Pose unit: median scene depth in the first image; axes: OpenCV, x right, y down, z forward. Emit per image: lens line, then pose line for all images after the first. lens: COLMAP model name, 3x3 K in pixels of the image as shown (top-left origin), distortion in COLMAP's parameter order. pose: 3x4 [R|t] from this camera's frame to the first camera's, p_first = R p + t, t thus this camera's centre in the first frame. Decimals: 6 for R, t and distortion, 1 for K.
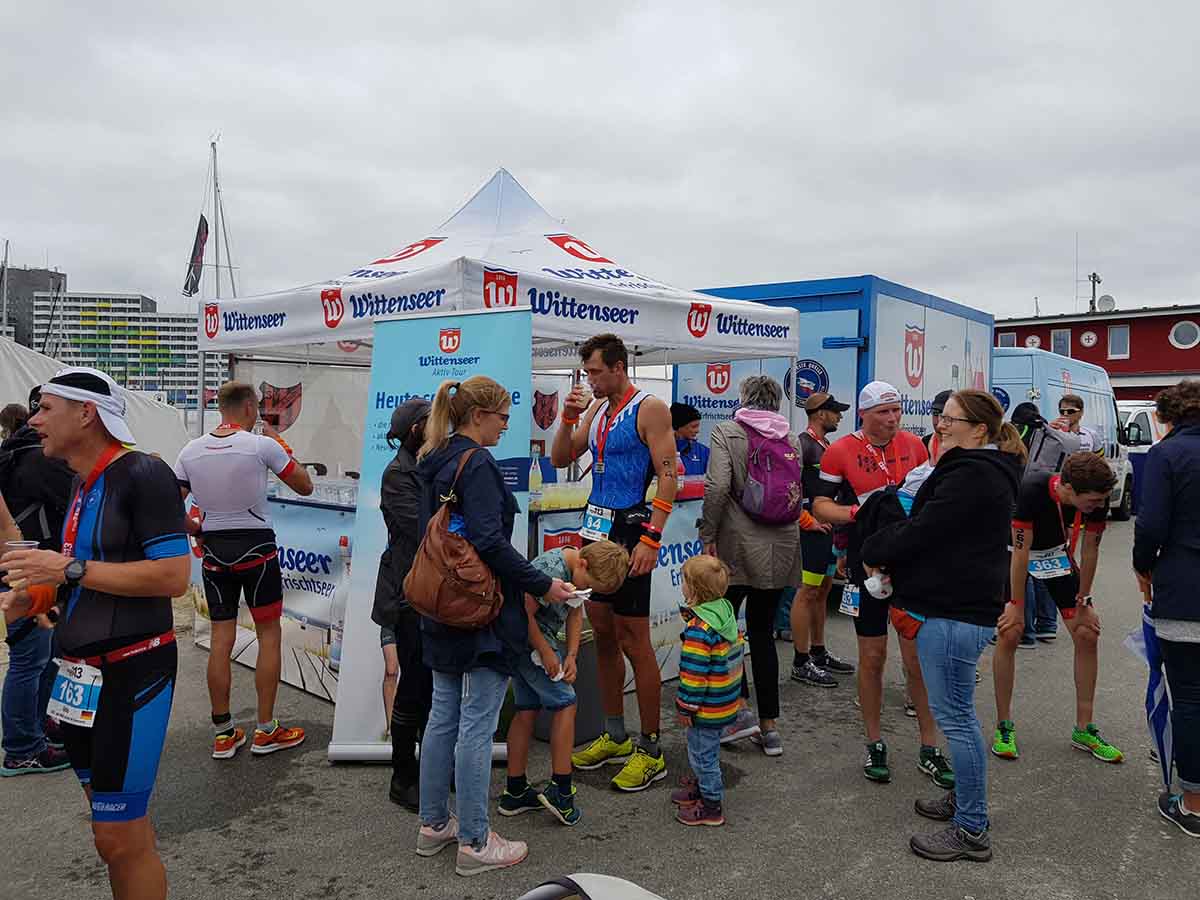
lens RADIAL K [[911.3, 0, 600.6], [0, 911.3, 443.7], [0, 0, 1]] dist [0.046493, -0.035383]
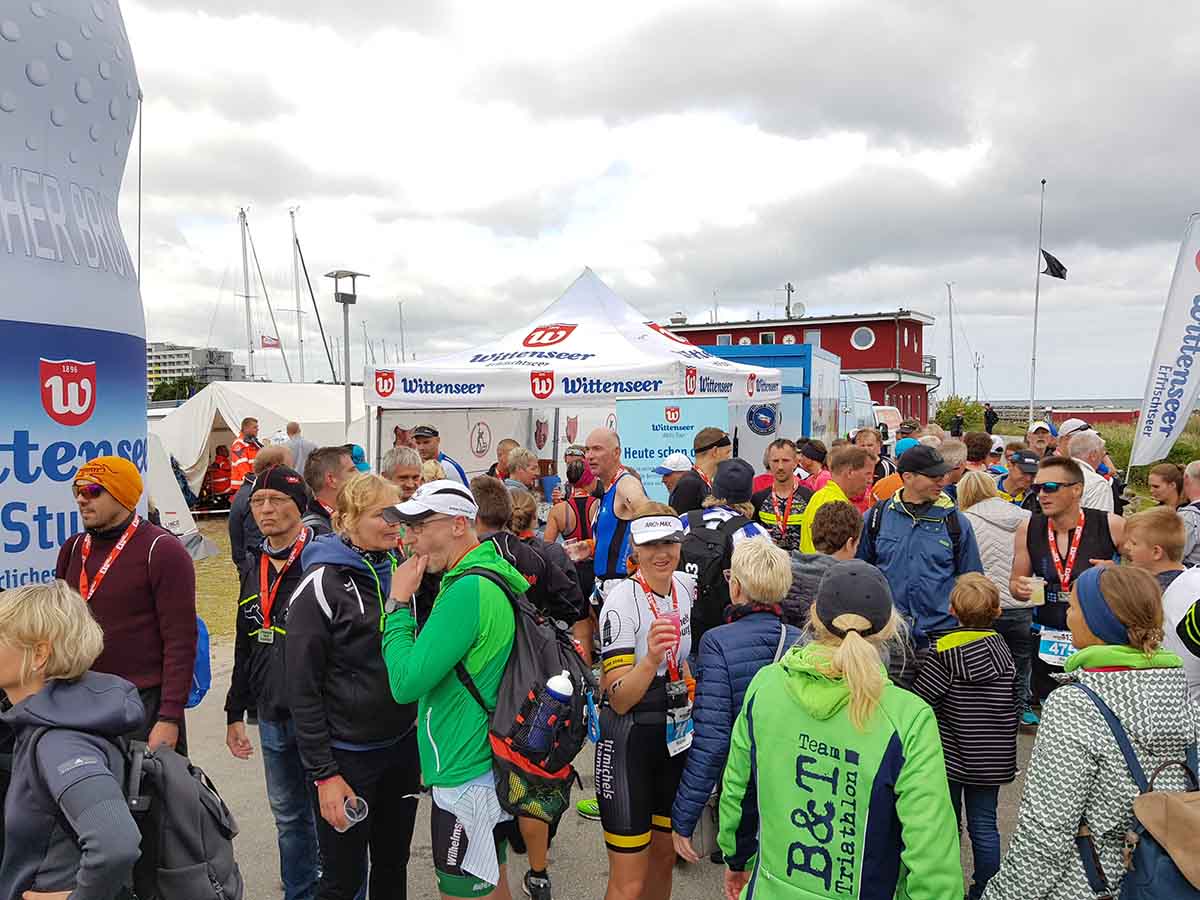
lens RADIAL K [[911.3, 0, 578.5], [0, 911.3, 457.6], [0, 0, 1]] dist [0.046493, -0.035383]
pose [[0.954255, -0.033796, 0.297079, -0.588941], [0.024224, 0.999064, 0.035842, -0.073462], [-0.298012, -0.027006, 0.954180, -0.344675]]
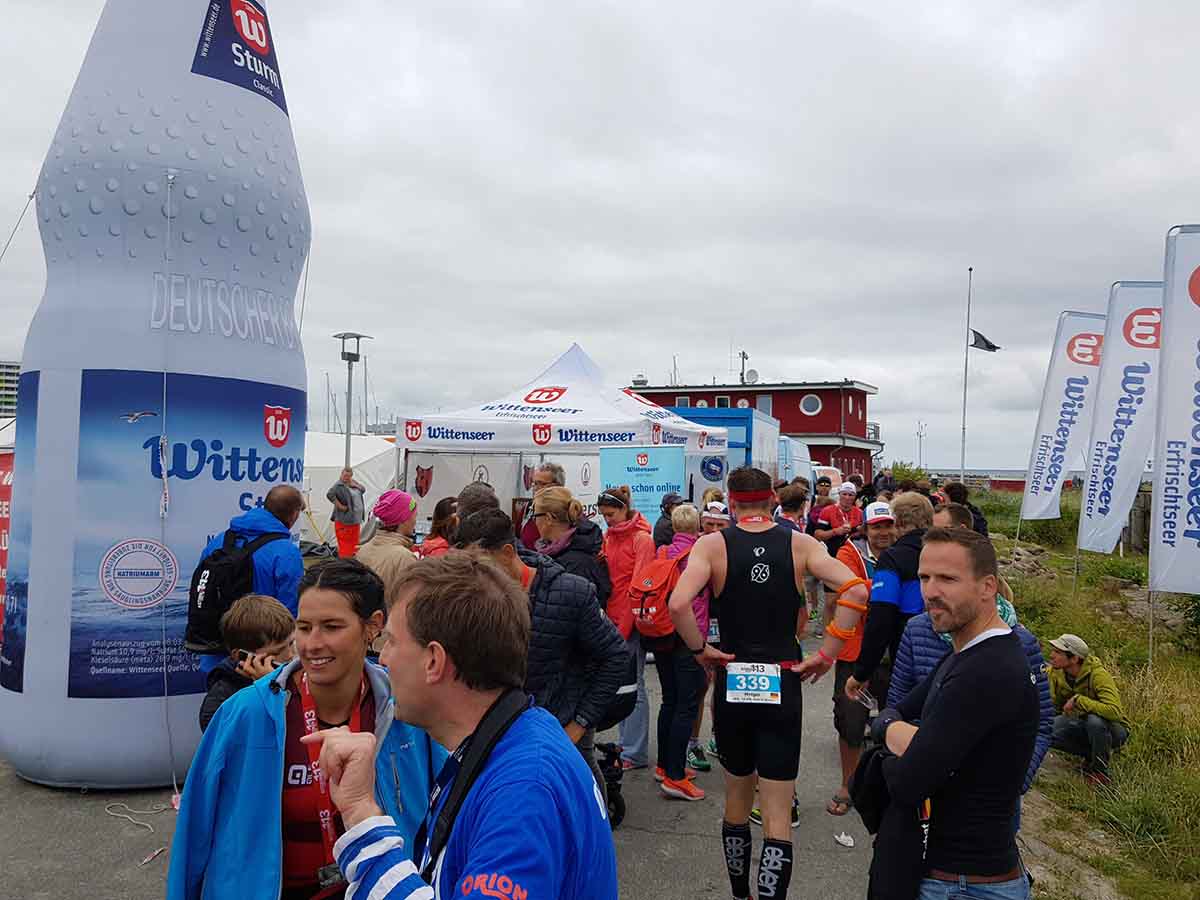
lens RADIAL K [[911.3, 0, 593.0], [0, 911.3, 449.1], [0, 0, 1]] dist [0.046493, -0.035383]
pose [[0.934341, 0.012127, 0.356173, -0.749562], [0.000810, 0.999346, -0.036151, -0.045274], [-0.356379, 0.034066, 0.933720, -0.664634]]
